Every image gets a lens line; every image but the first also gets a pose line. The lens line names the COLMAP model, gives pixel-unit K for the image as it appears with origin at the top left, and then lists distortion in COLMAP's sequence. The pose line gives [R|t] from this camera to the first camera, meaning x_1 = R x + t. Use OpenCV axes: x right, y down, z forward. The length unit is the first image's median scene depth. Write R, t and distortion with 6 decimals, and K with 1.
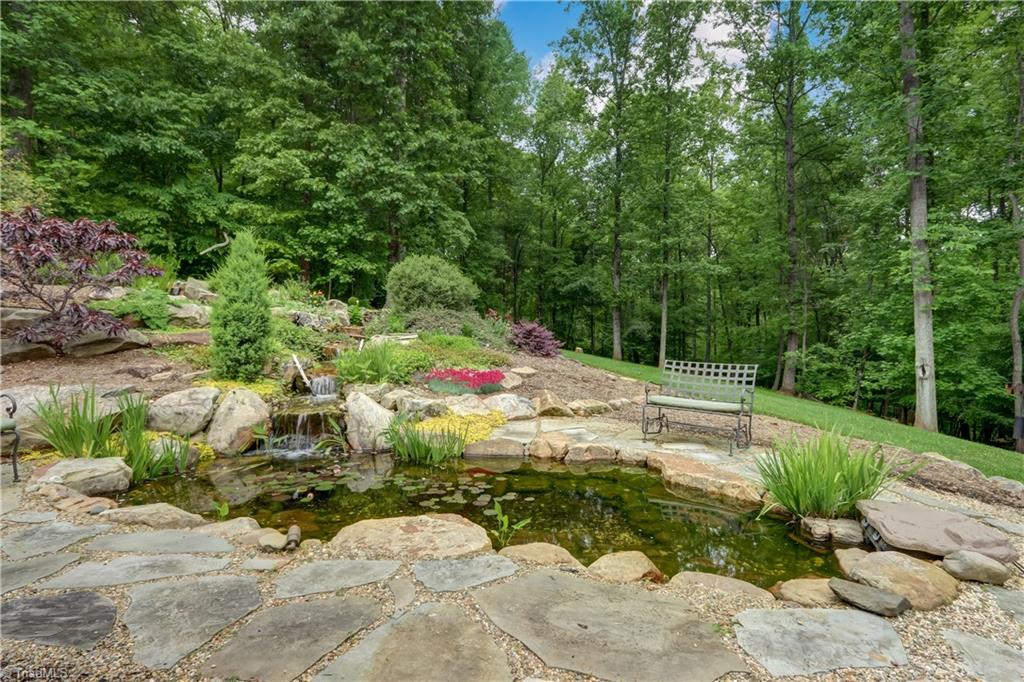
lens RADIAL K [[474.2, 0, 507.0], [0, 474.2, 343.0], [0, 0, 1]] dist [-0.005990, 0.000890]
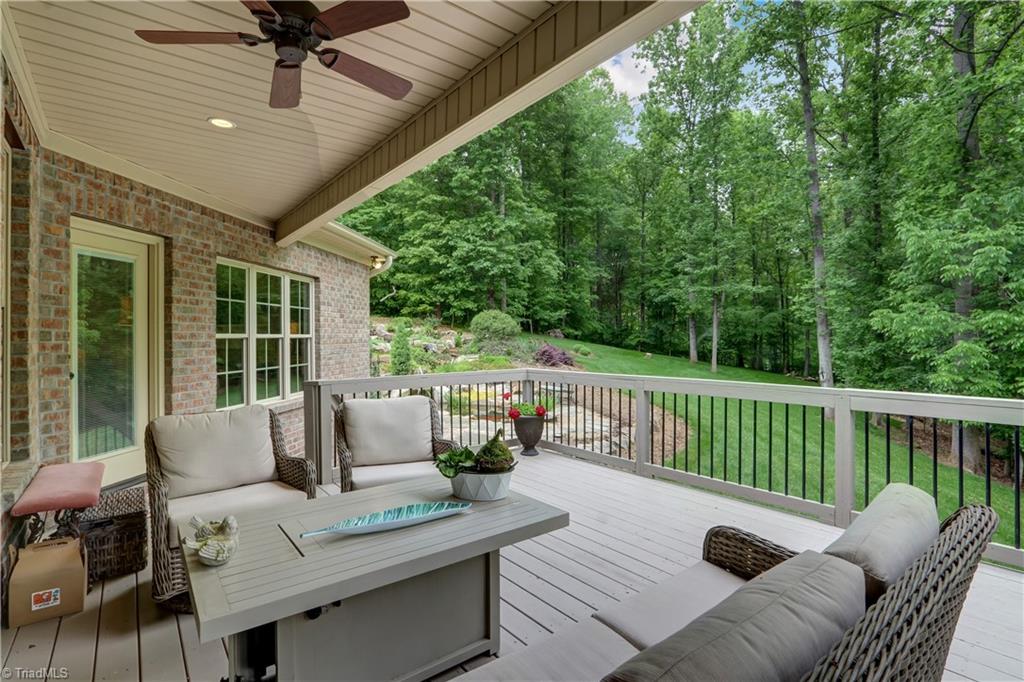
lens RADIAL K [[474.2, 0, 501.4], [0, 474.2, 339.7], [0, 0, 1]] dist [-0.005990, 0.000890]
pose [[0.951786, -0.009273, -0.306622, 0.449464], [0.008258, 0.999955, -0.004608, -0.065557], [0.306651, 0.001854, 0.951820, -0.768986]]
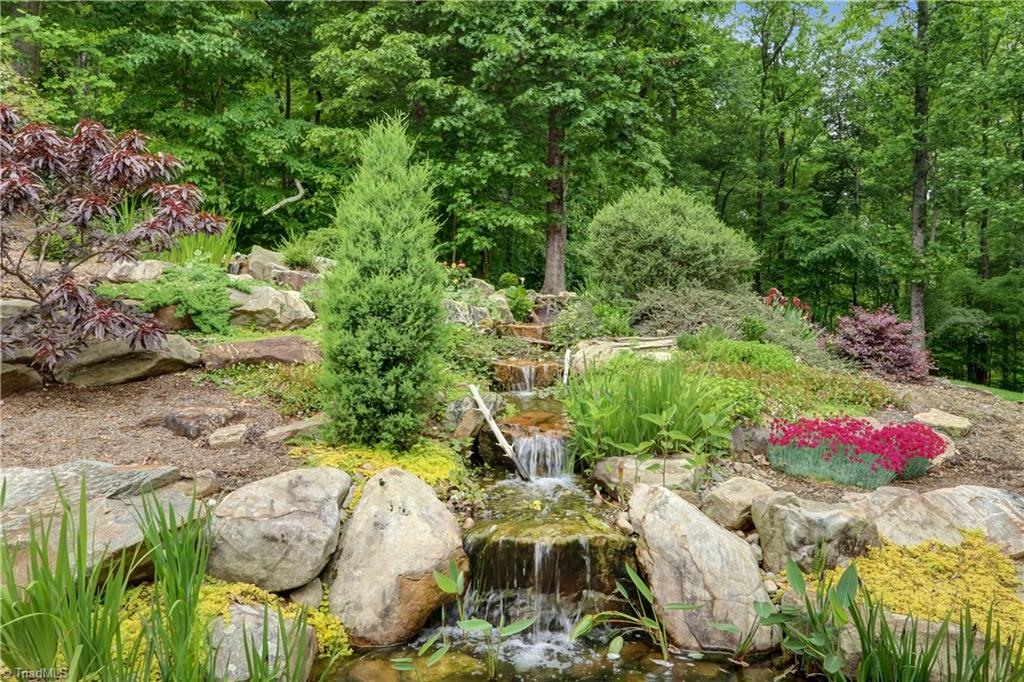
lens RADIAL K [[715.1, 0, 522.1], [0, 715.1, 341.1], [0, 0, 1]] dist [-0.001004, 0.007767]
pose [[0.977397, -0.004071, -0.211372, -0.160024], [0.002558, 0.999969, -0.007433, -0.009426], [0.211396, 0.006724, 0.977377, 0.199635]]
